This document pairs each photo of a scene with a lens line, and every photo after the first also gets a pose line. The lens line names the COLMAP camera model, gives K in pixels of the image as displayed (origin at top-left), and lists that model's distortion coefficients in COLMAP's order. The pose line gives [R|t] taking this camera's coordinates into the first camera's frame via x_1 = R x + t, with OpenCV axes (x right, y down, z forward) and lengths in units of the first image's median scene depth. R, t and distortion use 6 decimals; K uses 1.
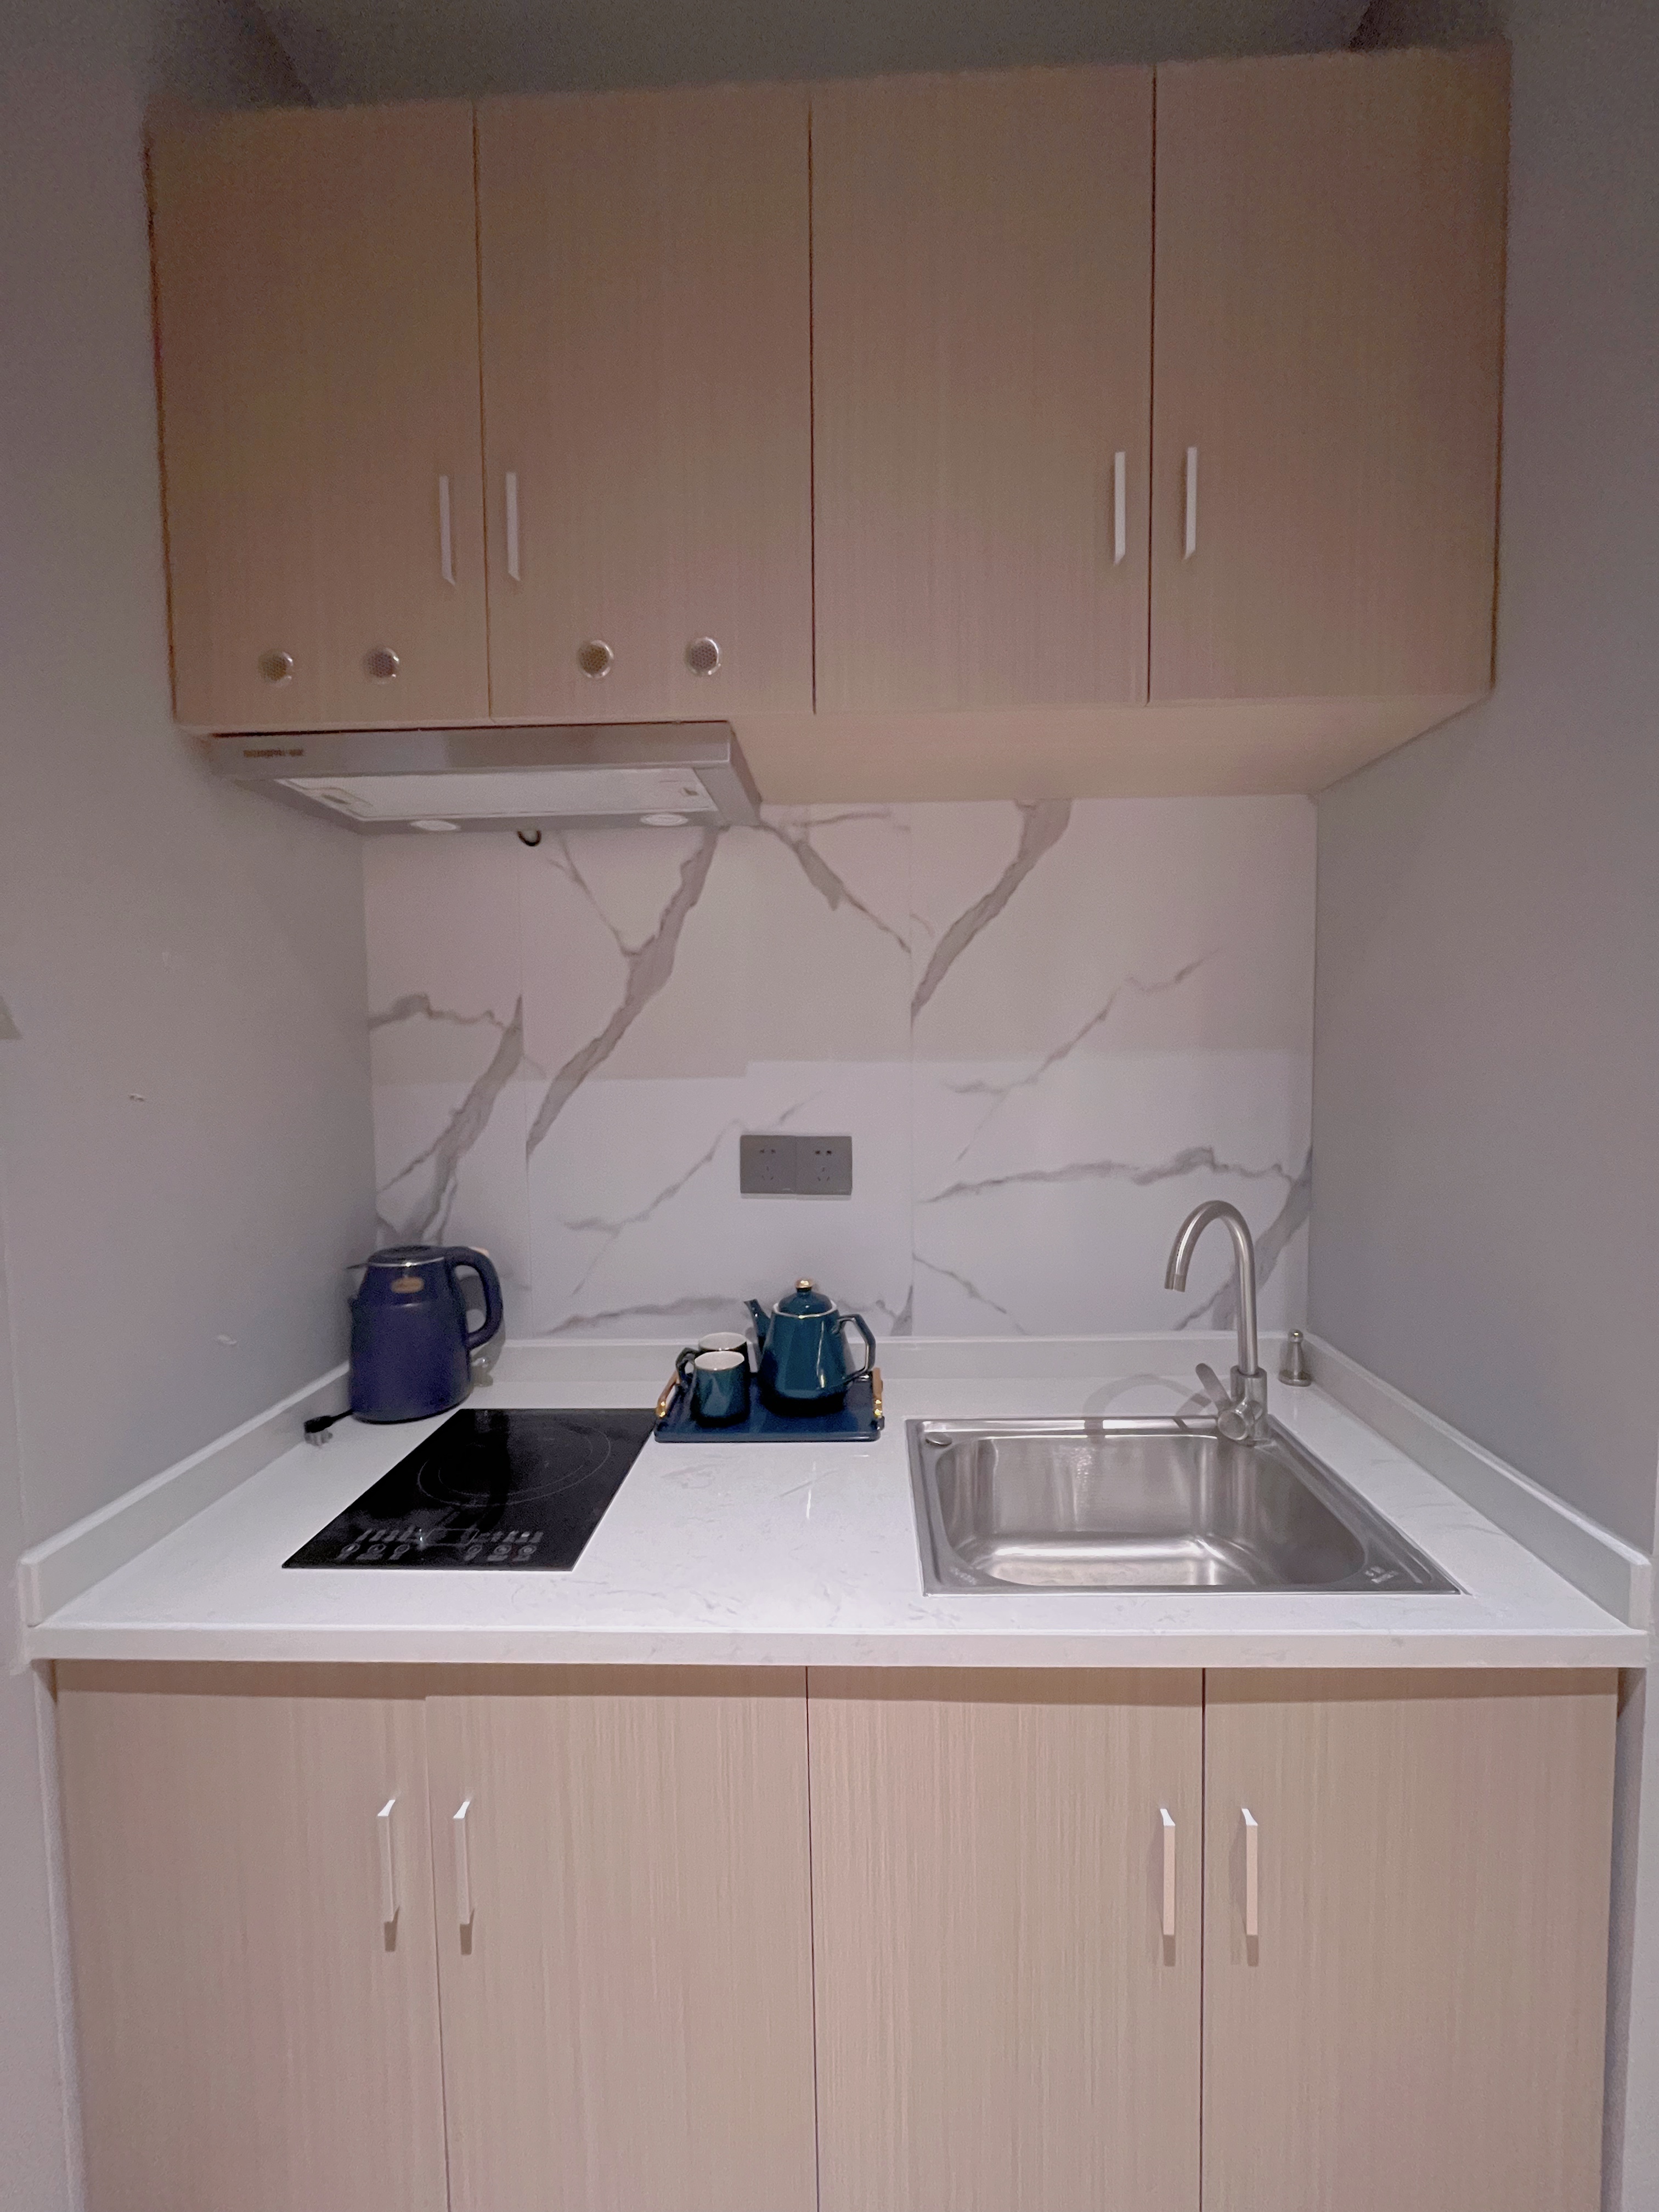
lens RADIAL K [[896.9, 0, 823.2], [0, 896.9, 1104.8], [0, 0, 1]] dist [-0.000438, -0.000110]
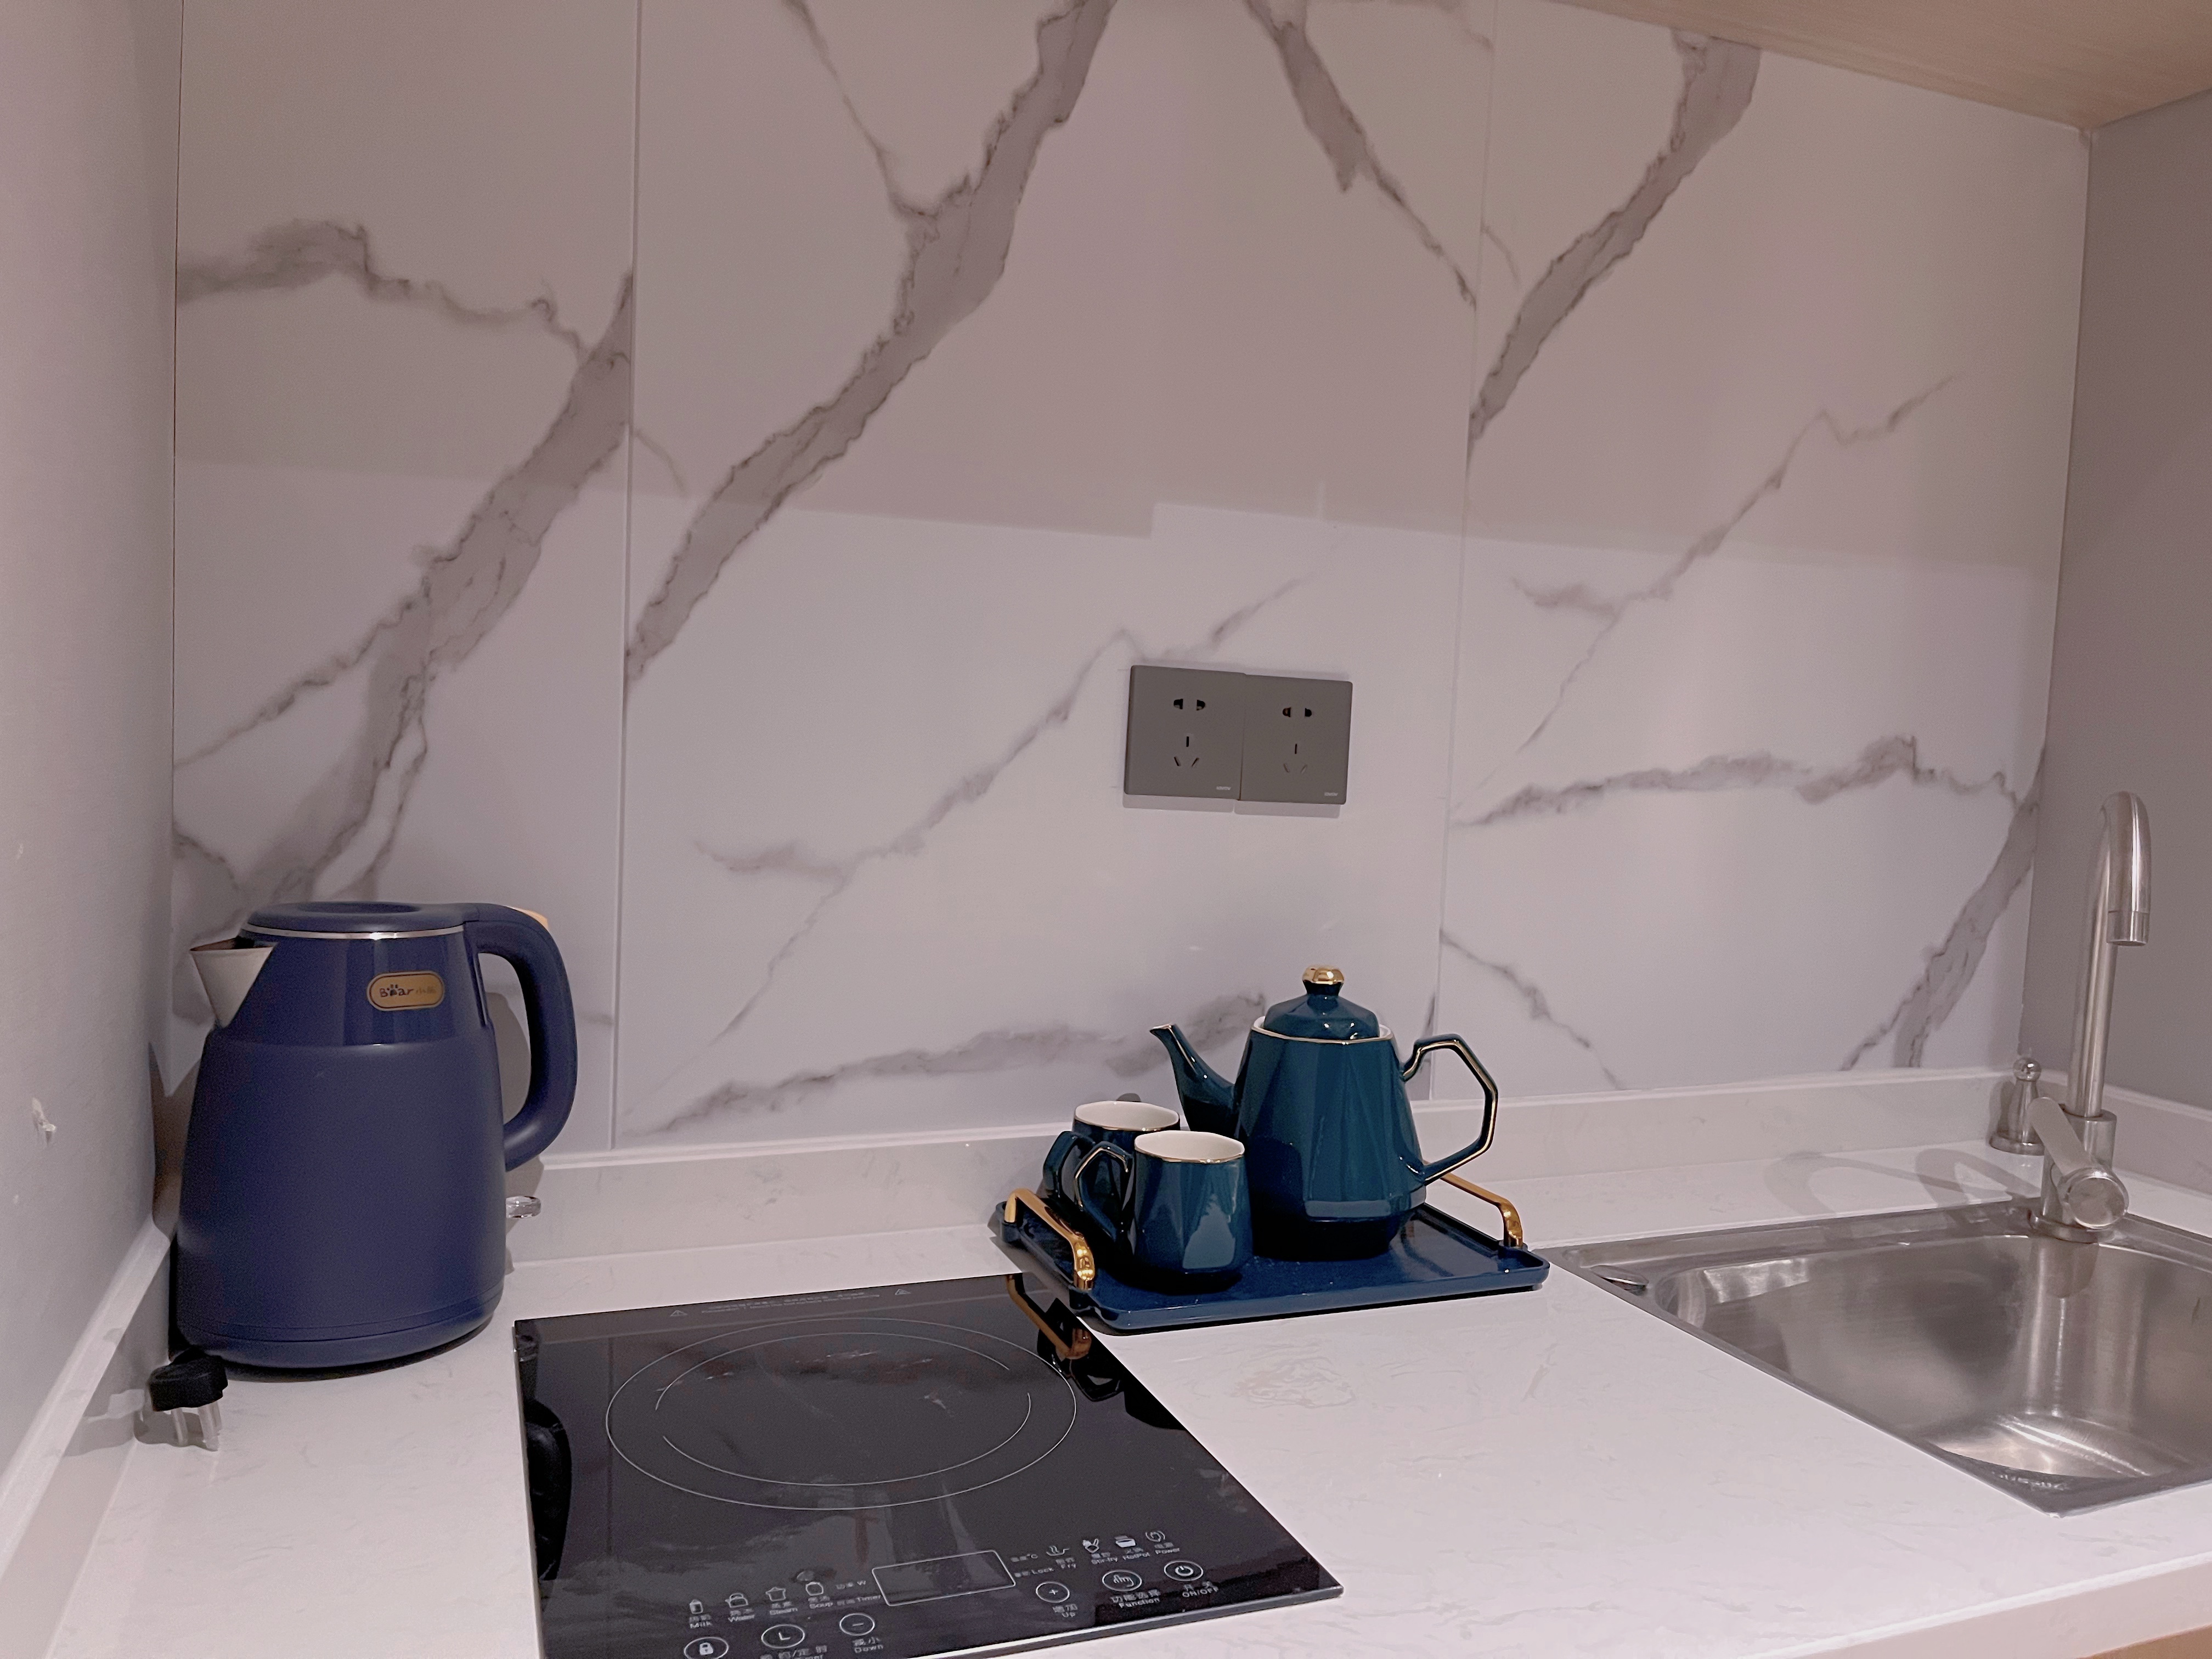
lens RADIAL K [[1671.9, 0, 1101.8], [0, 1671.9, 850.6], [0, 0, 1]] dist [0.032386, -0.005492]
pose [[0.917073, 0.021434, 0.398142, -0.440243], [-0.025534, 0.999661, 0.004996, 0.124047], [-0.397900, -0.014748, 0.917310, 0.239452]]
